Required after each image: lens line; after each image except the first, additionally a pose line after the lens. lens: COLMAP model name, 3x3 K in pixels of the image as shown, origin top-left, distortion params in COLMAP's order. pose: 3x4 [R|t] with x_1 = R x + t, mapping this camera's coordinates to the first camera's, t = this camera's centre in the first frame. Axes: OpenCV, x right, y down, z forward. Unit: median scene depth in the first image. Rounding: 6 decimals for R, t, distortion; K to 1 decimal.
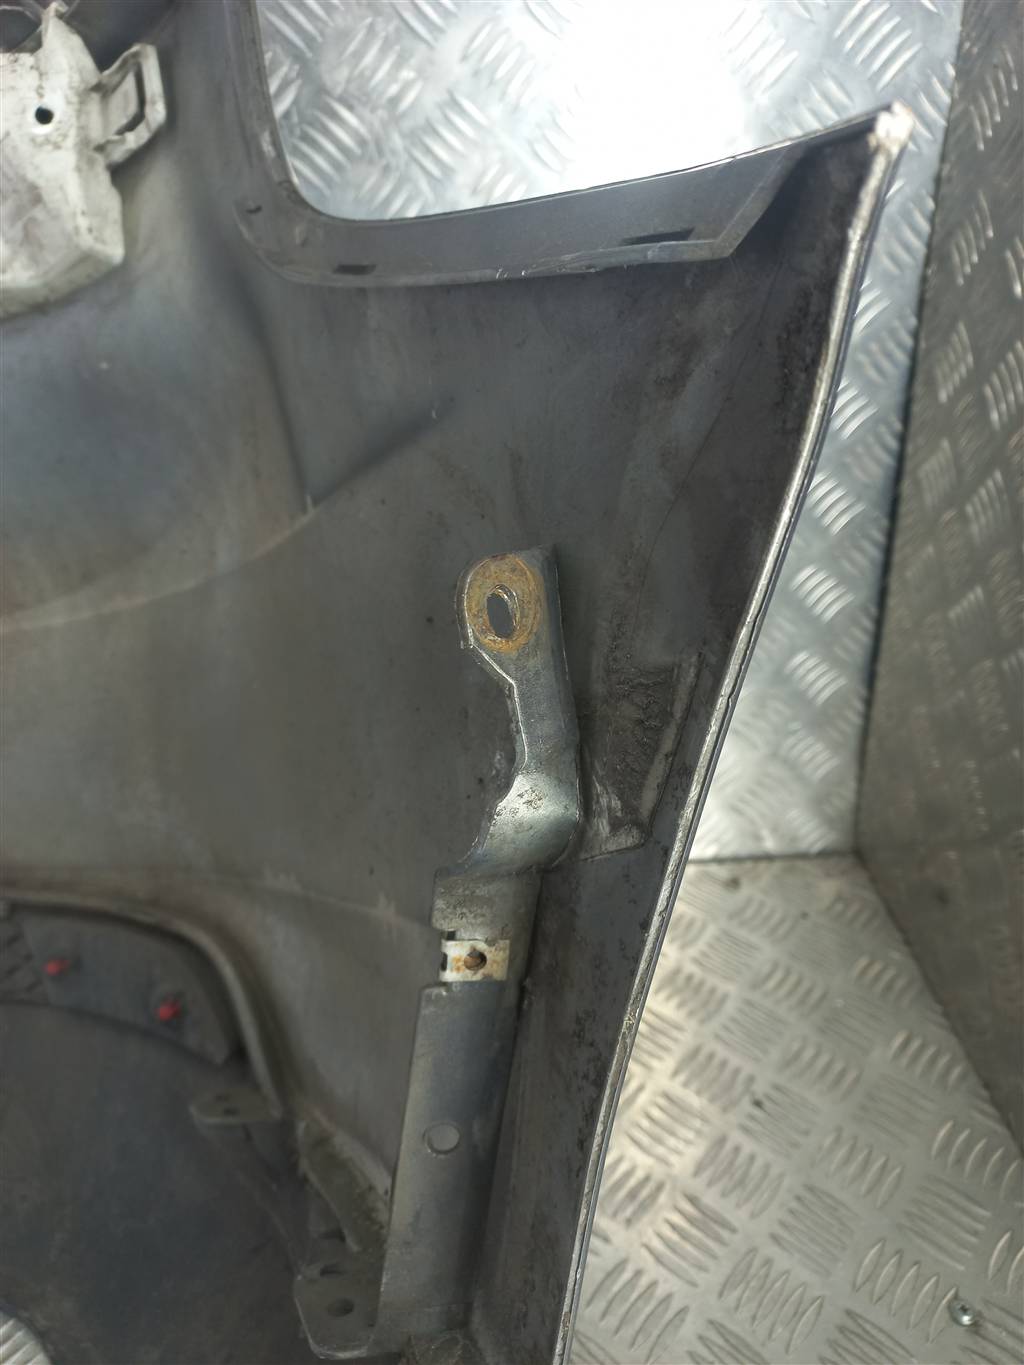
lens RADIAL K [[1009.7, 0, 528.0], [0, 1009.7, 667.3], [0, 0, 1]] dist [0.006553, -0.002554]
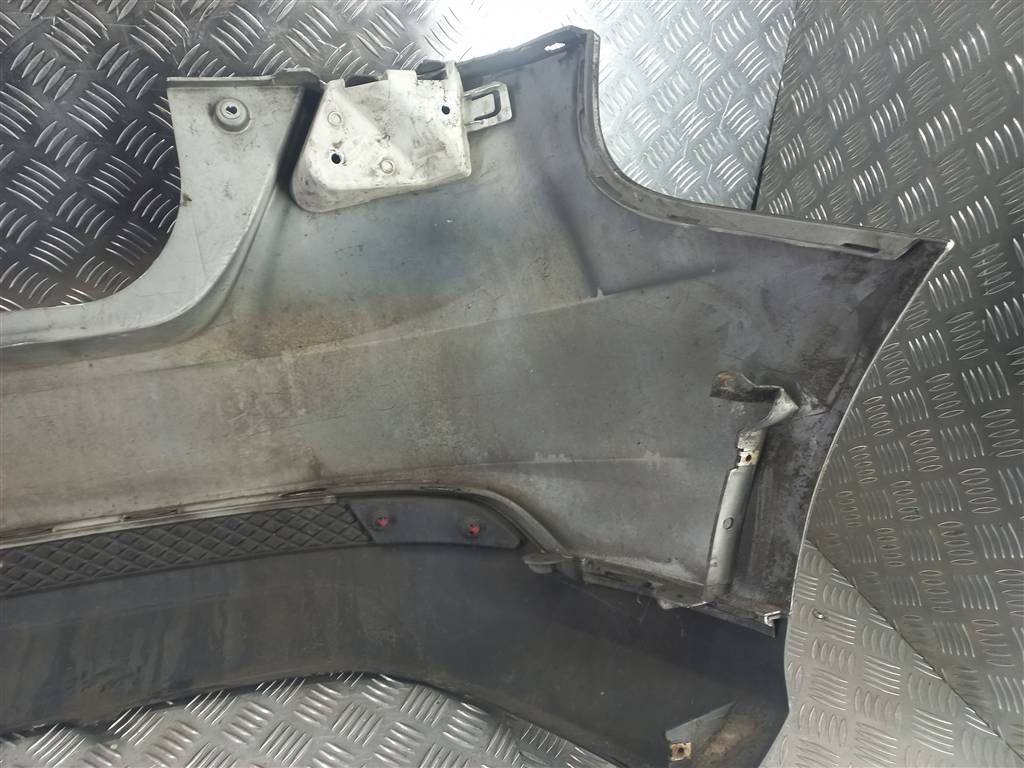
lens RADIAL K [[733.1, 0, 514.0], [0, 733.1, 366.8], [0, 0, 1]] dist [0.069558, -0.096867]
pose [[0.963893, -0.050436, 0.261470, -0.778874], [0.042696, 0.998468, 0.035203, -0.052297], [-0.262845, -0.022768, 0.964569, -0.558364]]
